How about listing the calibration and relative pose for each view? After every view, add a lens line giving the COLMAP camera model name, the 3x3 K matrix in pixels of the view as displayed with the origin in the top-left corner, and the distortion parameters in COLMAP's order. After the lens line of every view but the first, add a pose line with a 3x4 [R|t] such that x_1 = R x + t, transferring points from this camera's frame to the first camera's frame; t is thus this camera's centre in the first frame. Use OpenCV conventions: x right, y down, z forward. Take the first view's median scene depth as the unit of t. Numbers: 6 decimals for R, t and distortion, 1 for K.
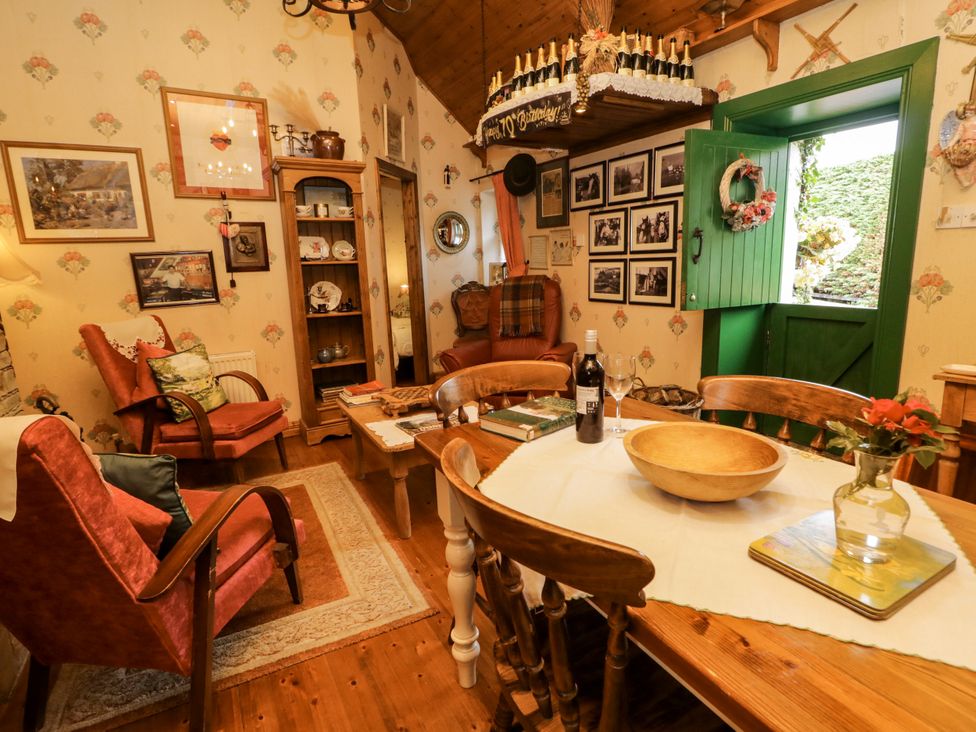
lens RADIAL K [[524.0, 0, 493.2], [0, 524.0, 359.8], [0, 0, 1]] dist [0.001158, -0.002372]
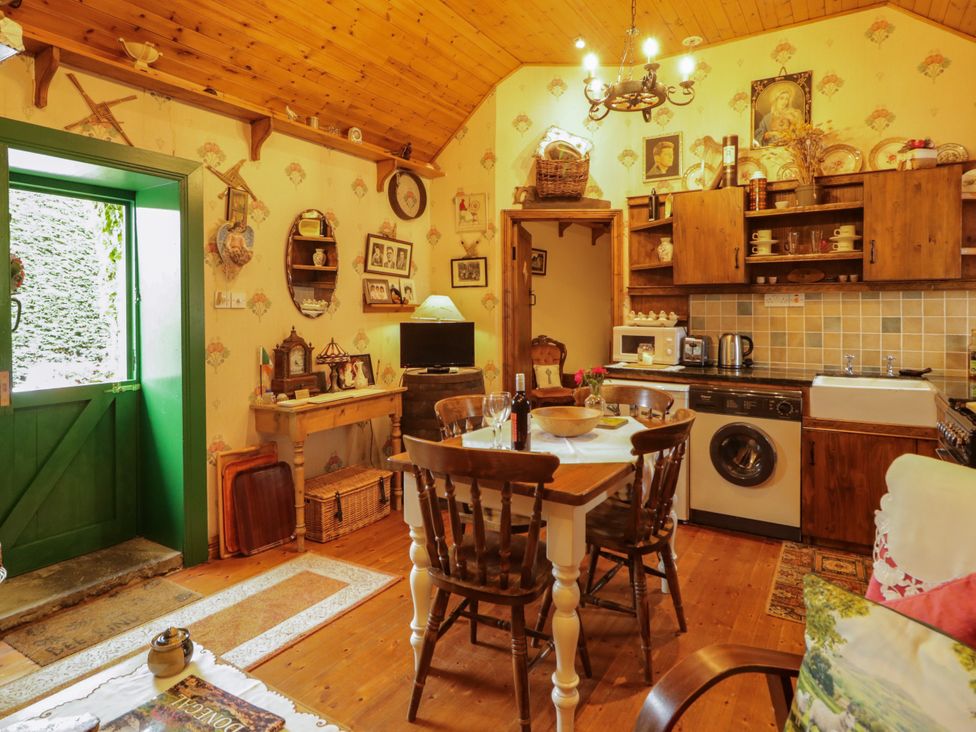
lens RADIAL K [[562.3, 0, 508.5], [0, 562.3, 313.3], [0, 0, 1]] dist [-0.001134, -0.001330]
pose [[-0.485196, 0.028557, 0.873939, -0.480446], [0.182136, 0.980844, 0.069069, -0.138106], [-0.855226, 0.192688, -0.481103, 0.719277]]
